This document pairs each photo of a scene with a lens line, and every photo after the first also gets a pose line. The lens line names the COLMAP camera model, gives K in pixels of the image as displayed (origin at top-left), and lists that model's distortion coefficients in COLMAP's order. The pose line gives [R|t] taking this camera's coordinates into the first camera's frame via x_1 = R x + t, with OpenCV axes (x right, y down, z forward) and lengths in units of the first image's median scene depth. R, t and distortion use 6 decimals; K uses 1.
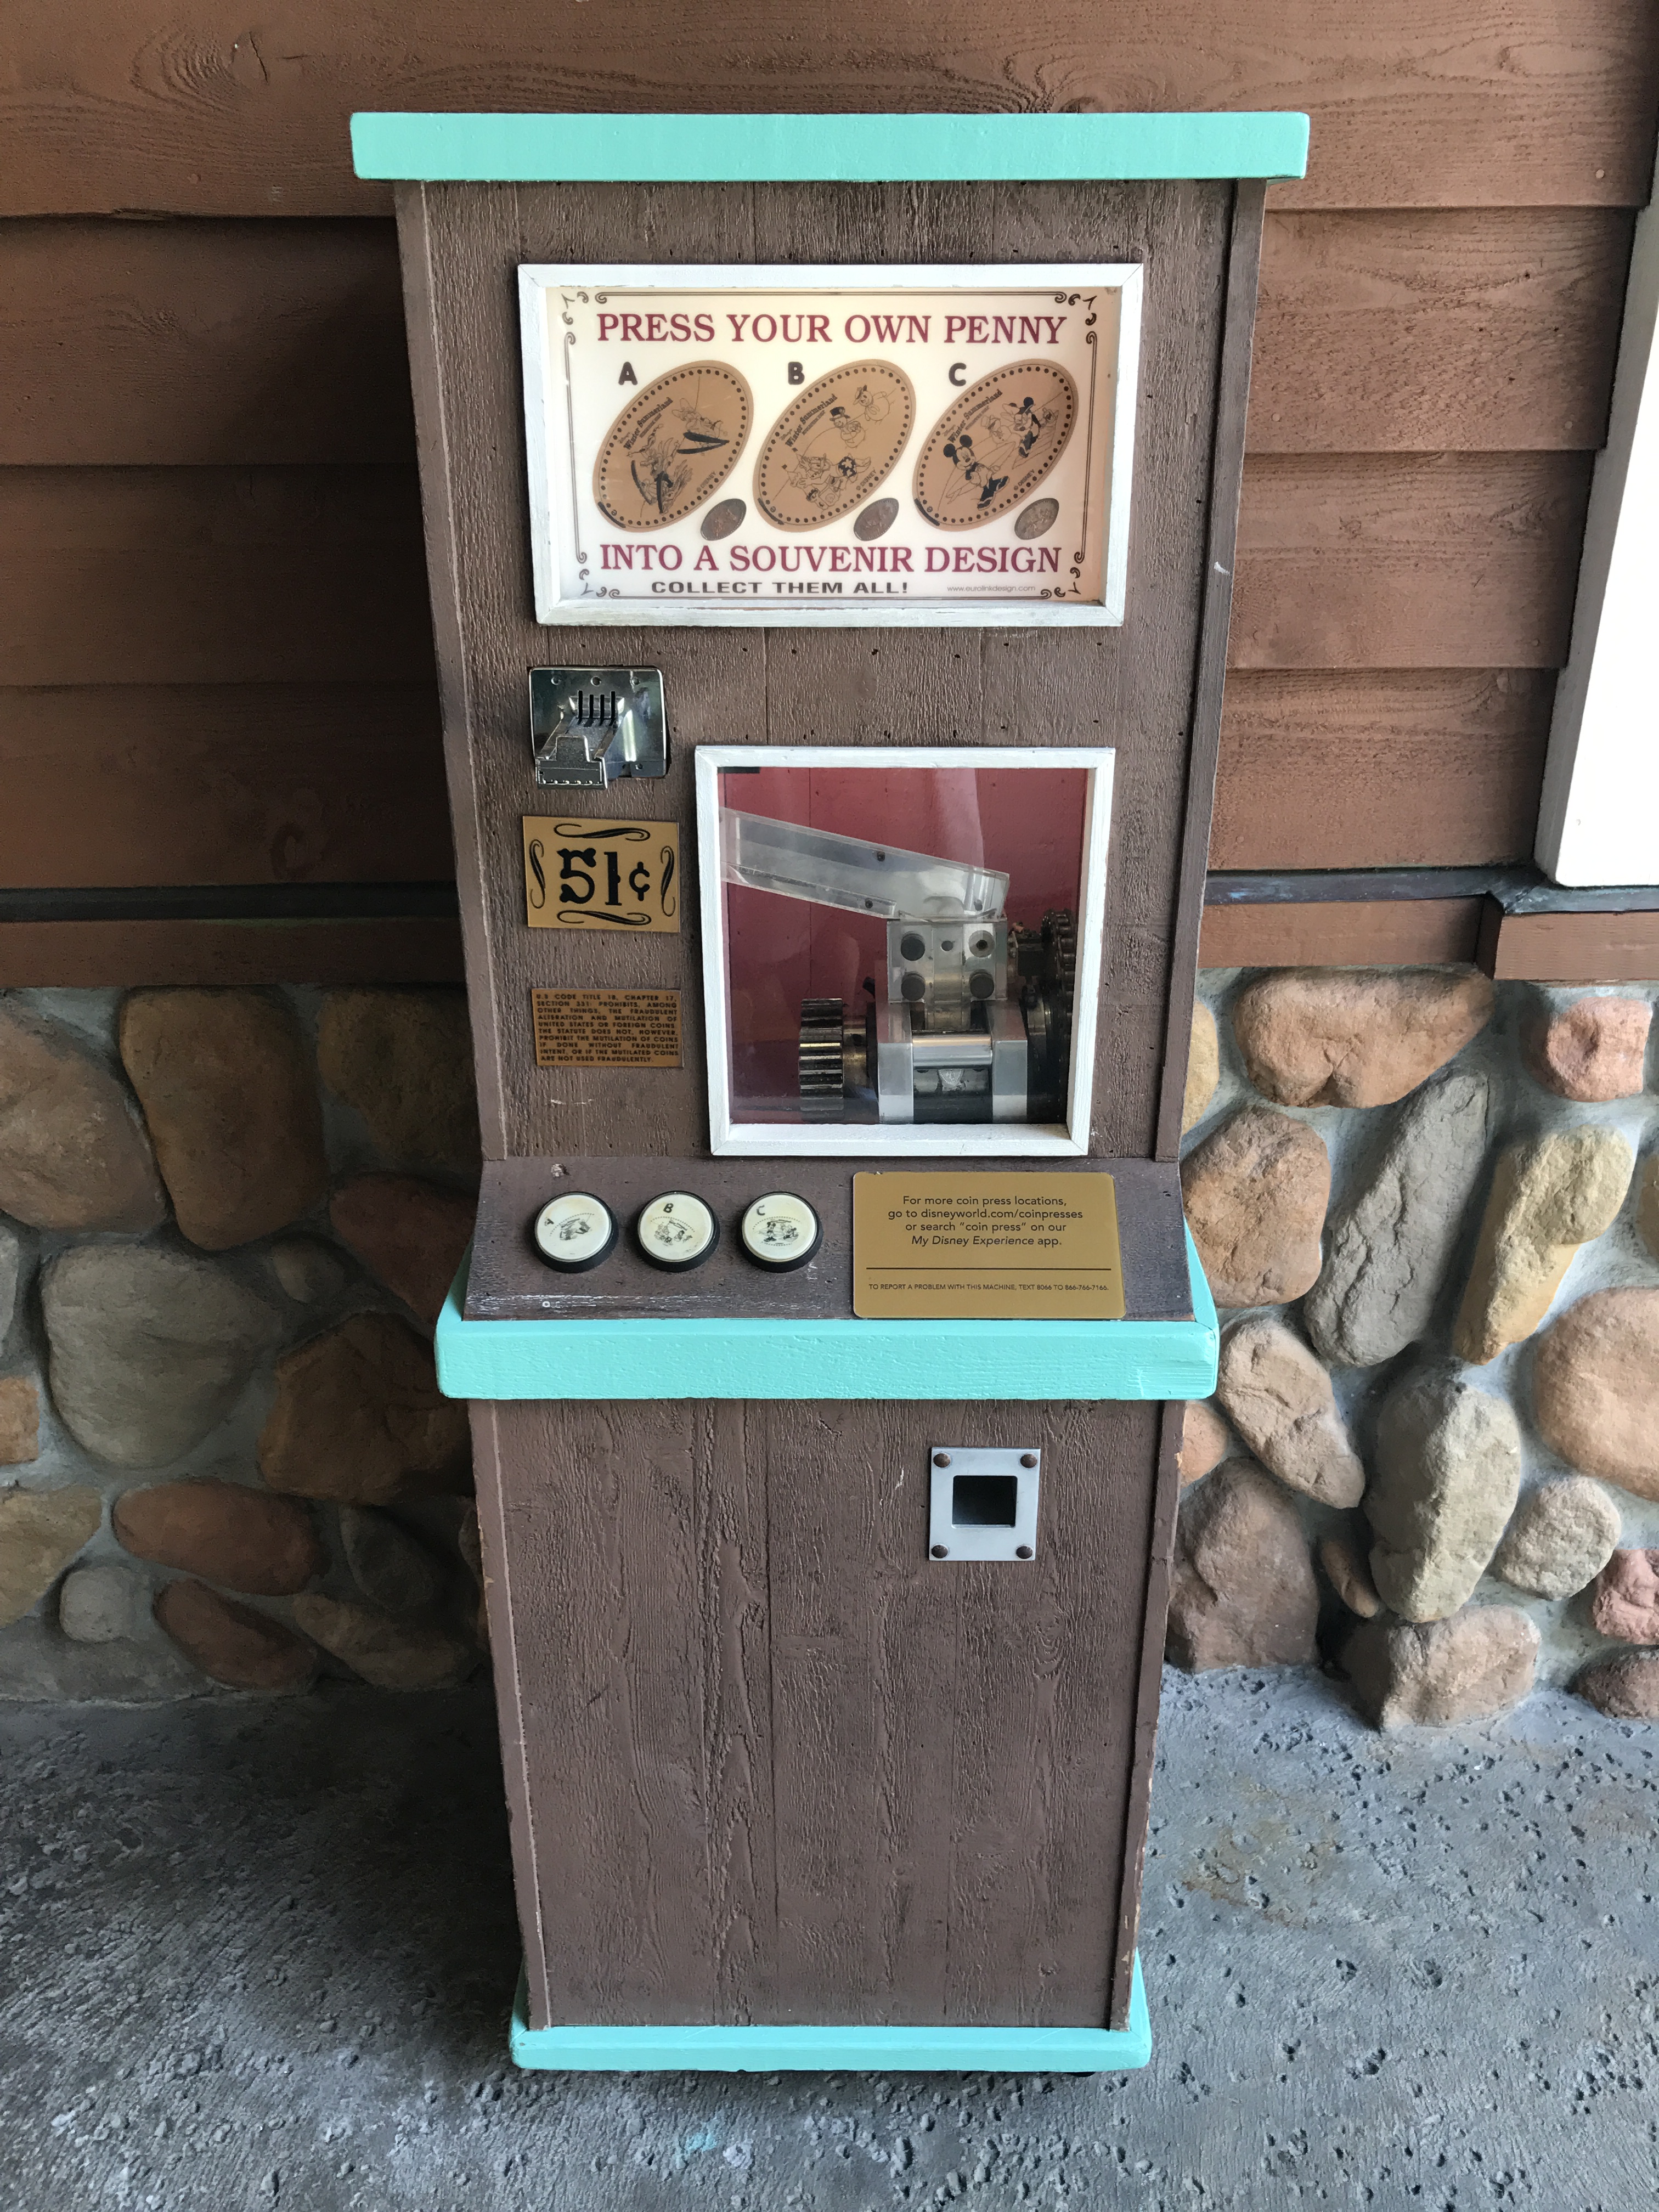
lens RADIAL K [[1823.5, 0, 837.0], [0, 1823.5, 1118.7], [0, 0, 1]] dist [0.015114, -0.022952]
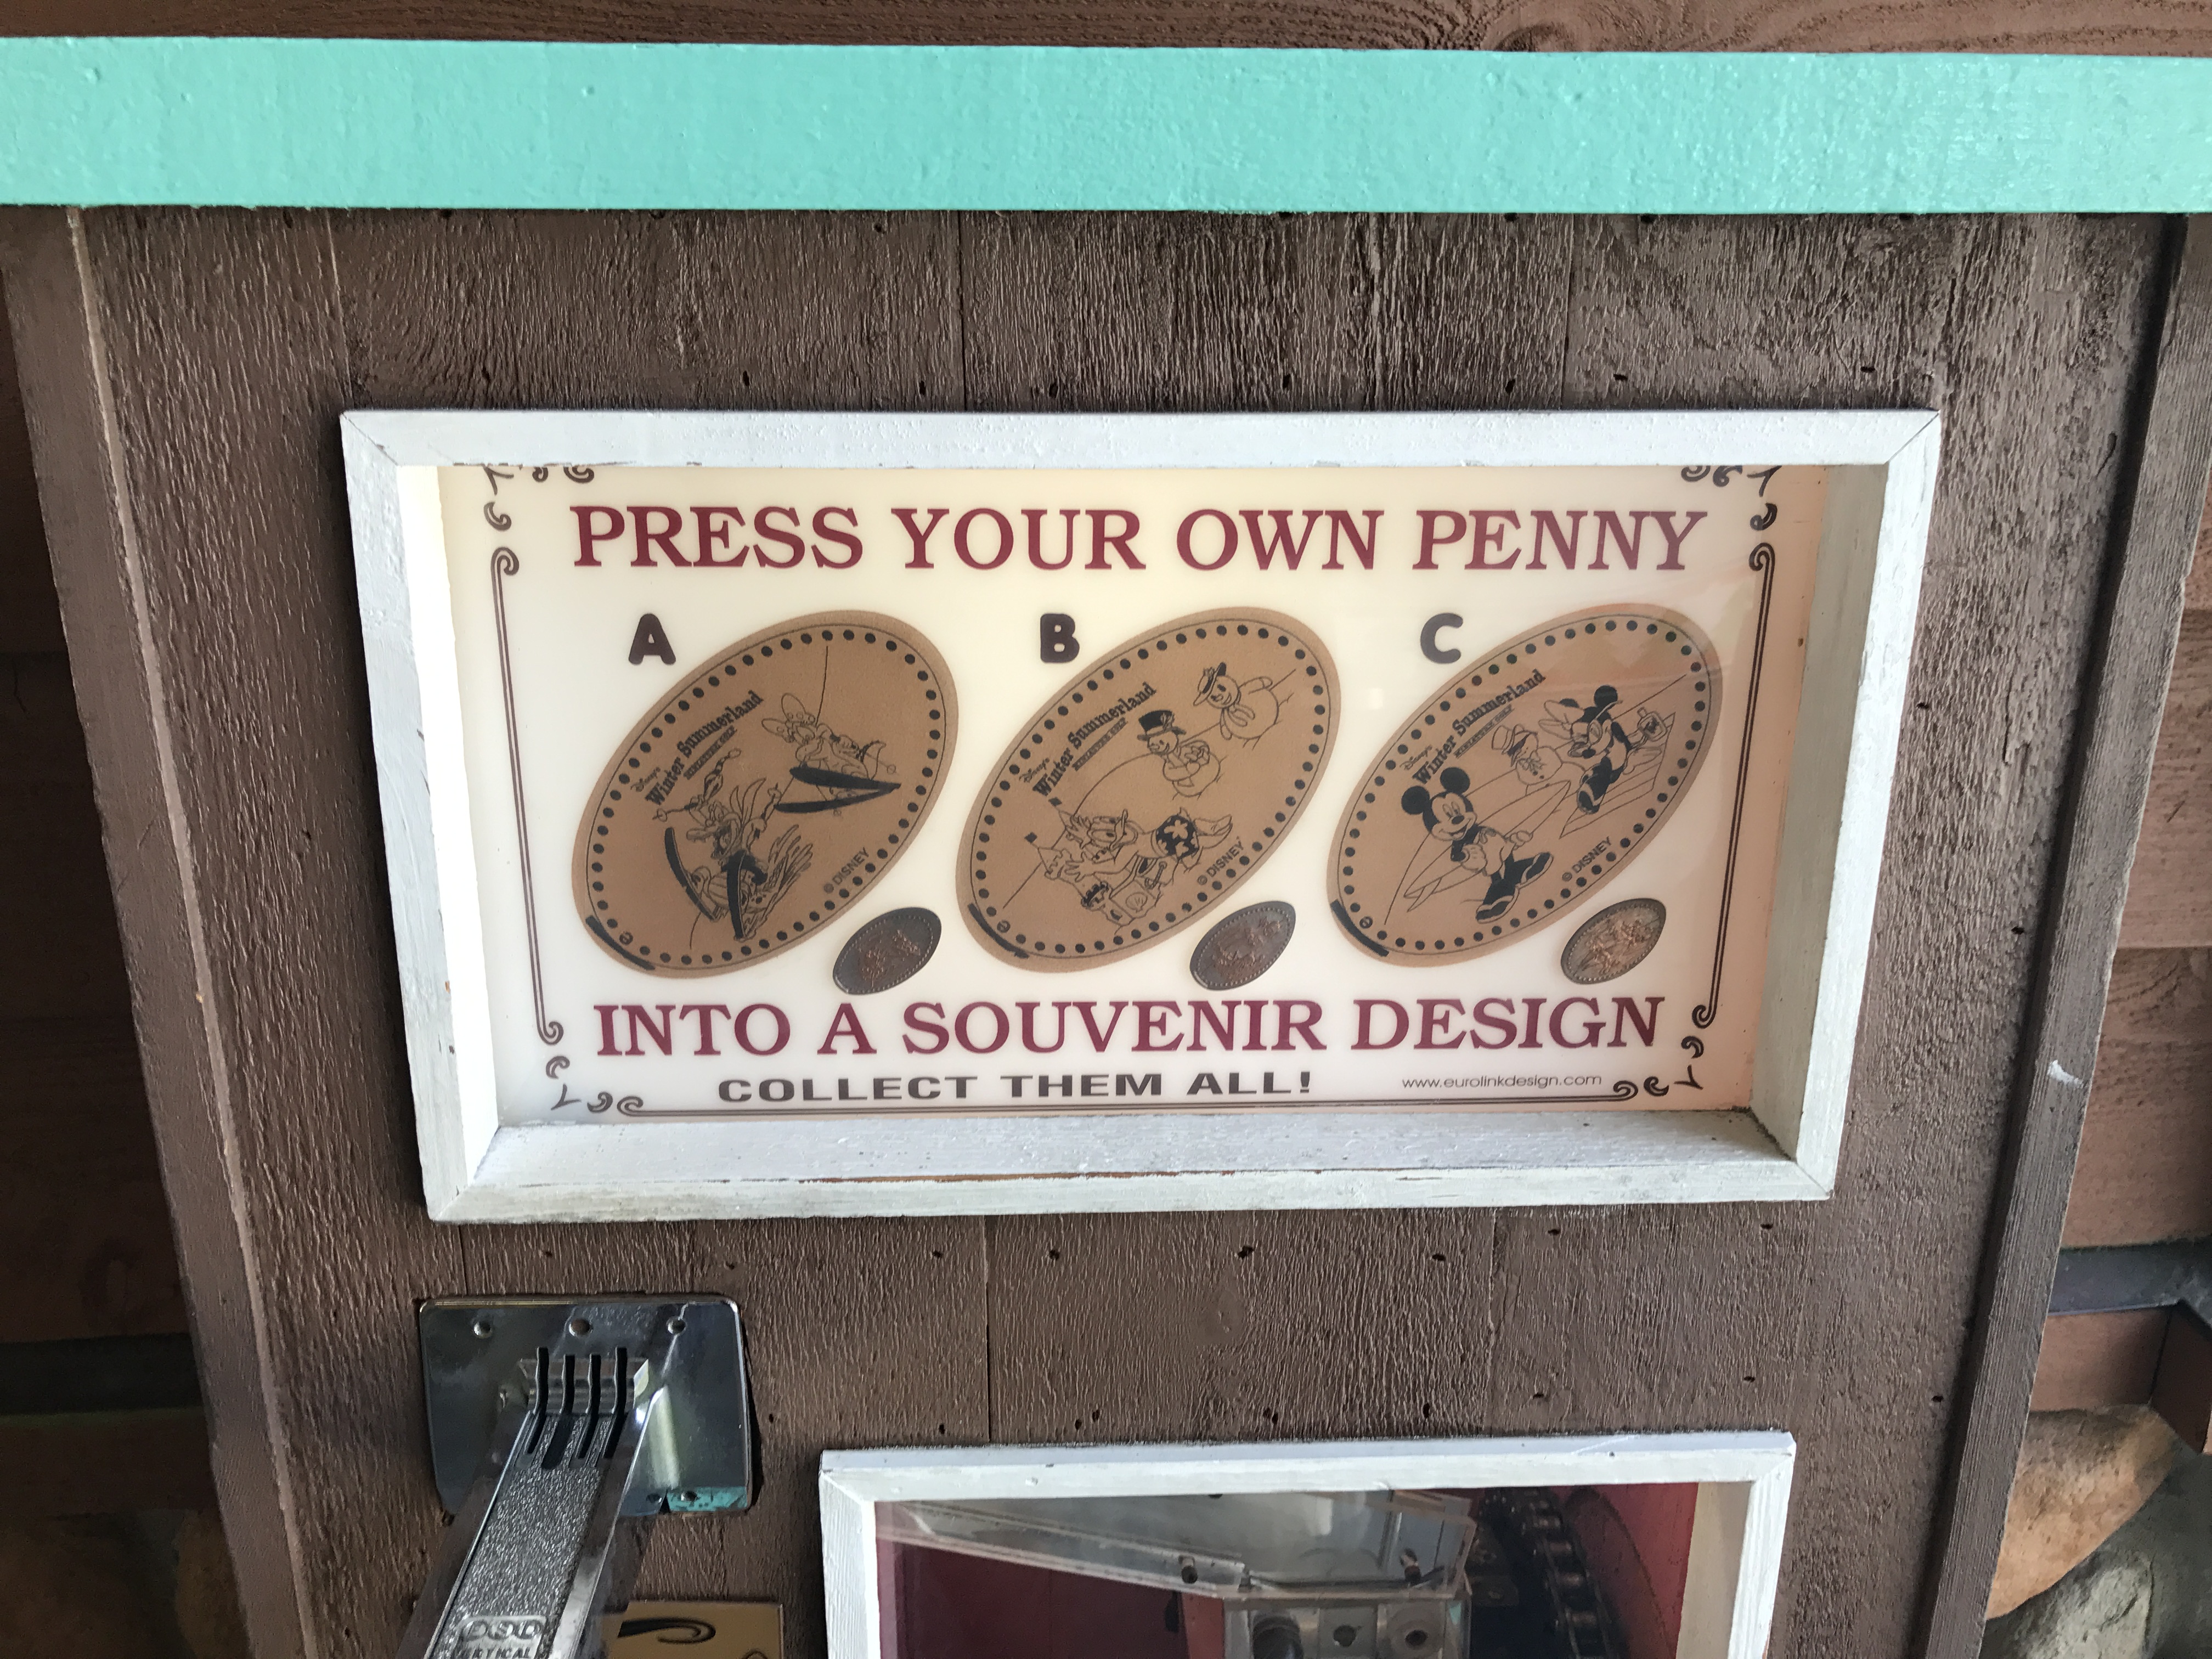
lens RADIAL K [[1823.5, 0, 1099.7], [0, 1823.5, 820.8], [0, 0, 1]] dist [0.015114, -0.022952]
pose [[0.998654, -0.011071, 0.050679, -0.034047], [0.016307, 0.994433, -0.104101, -0.317240], [-0.049244, 0.104788, 0.993275, 0.580265]]
